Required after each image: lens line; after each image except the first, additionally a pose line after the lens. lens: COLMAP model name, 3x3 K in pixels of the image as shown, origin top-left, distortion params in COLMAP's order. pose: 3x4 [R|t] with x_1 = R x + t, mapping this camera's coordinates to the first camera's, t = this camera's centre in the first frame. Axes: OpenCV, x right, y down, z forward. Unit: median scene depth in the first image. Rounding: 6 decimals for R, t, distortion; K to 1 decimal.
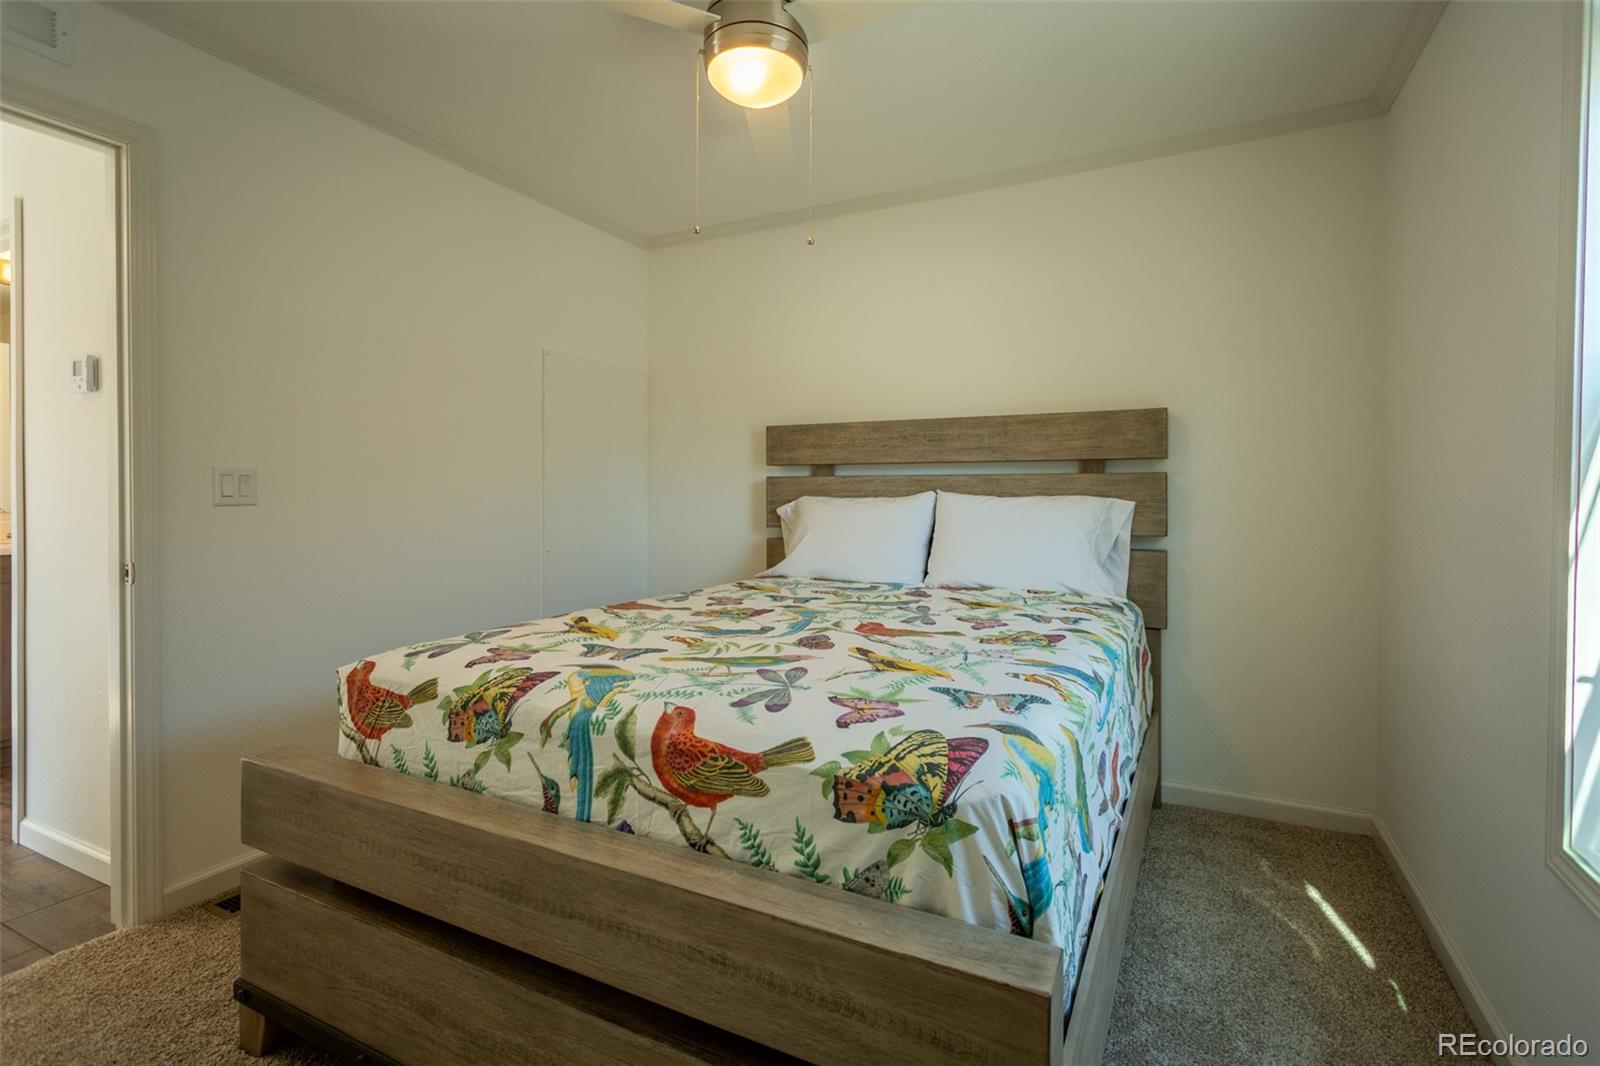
lens RADIAL K [[776.5, 0, 801.4], [0, 776.5, 524.5], [0, 0, 1]] dist [0.004245, 0.001429]
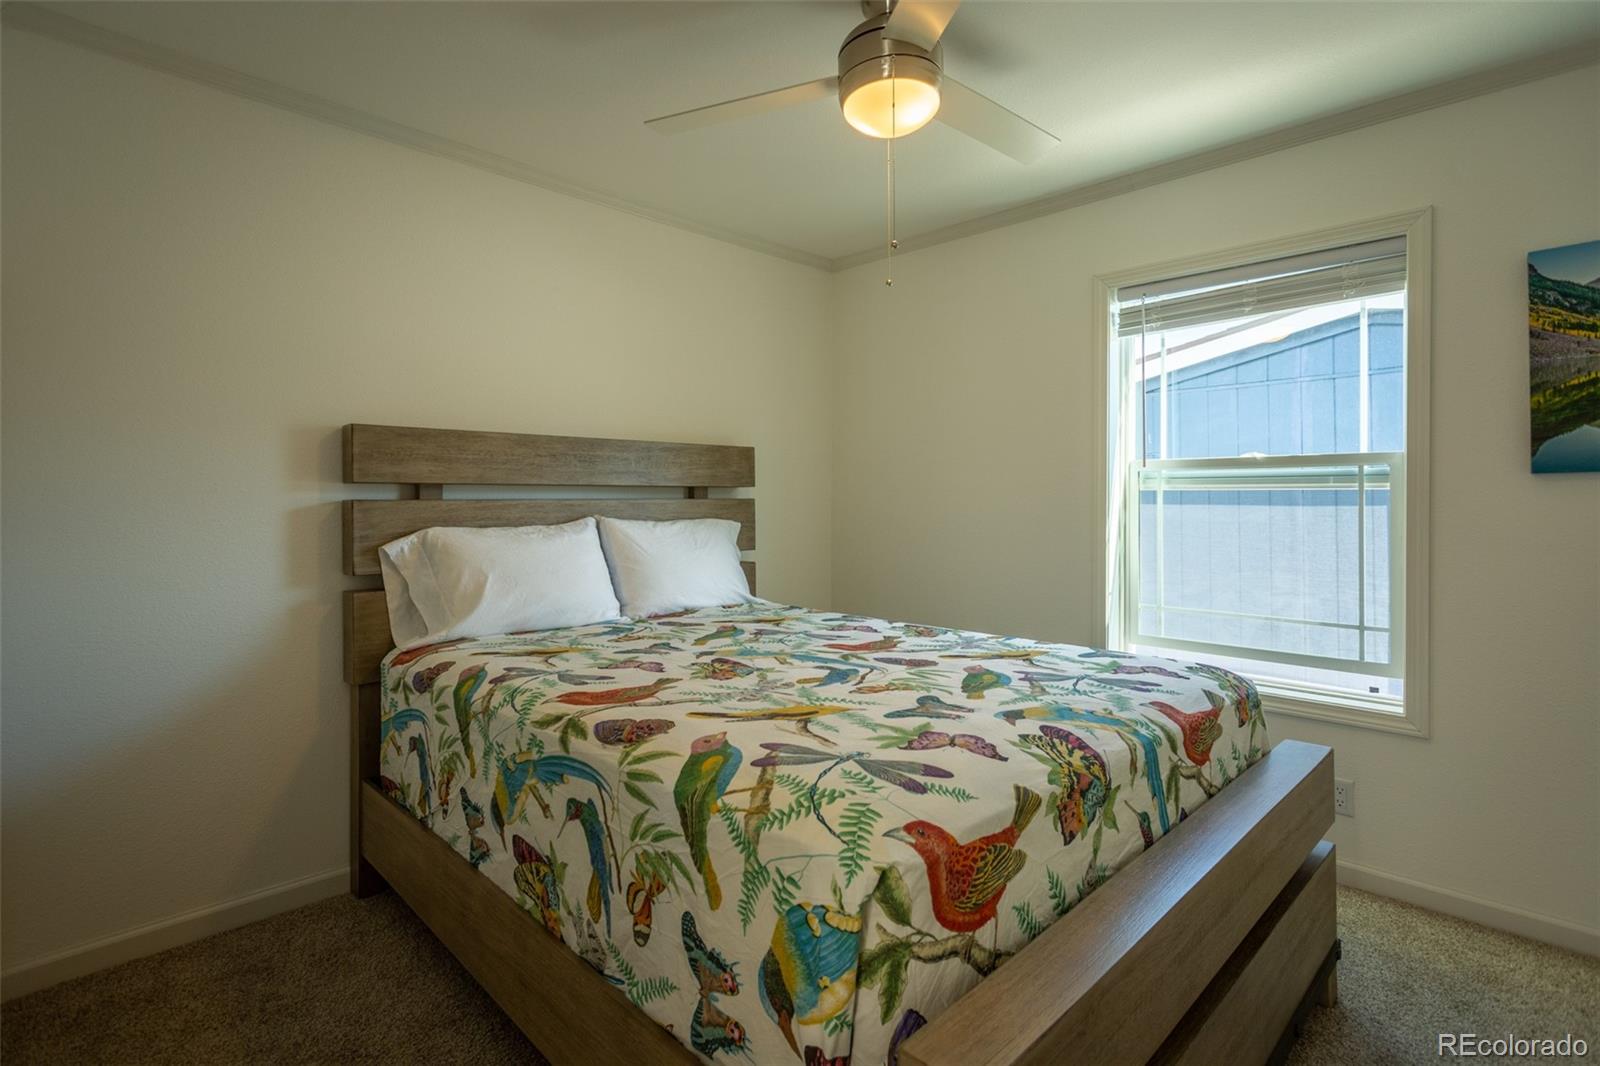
lens RADIAL K [[776.5, 0, 802.0], [0, 776.5, 500.5], [0, 0, 1]] dist [0.004245, 0.001429]
pose [[0.311244, -0.001053, 0.950330, -0.642759], [0.048141, 0.998733, -0.014661, -0.037934], [-0.949110, 0.050313, 0.310900, 0.491990]]
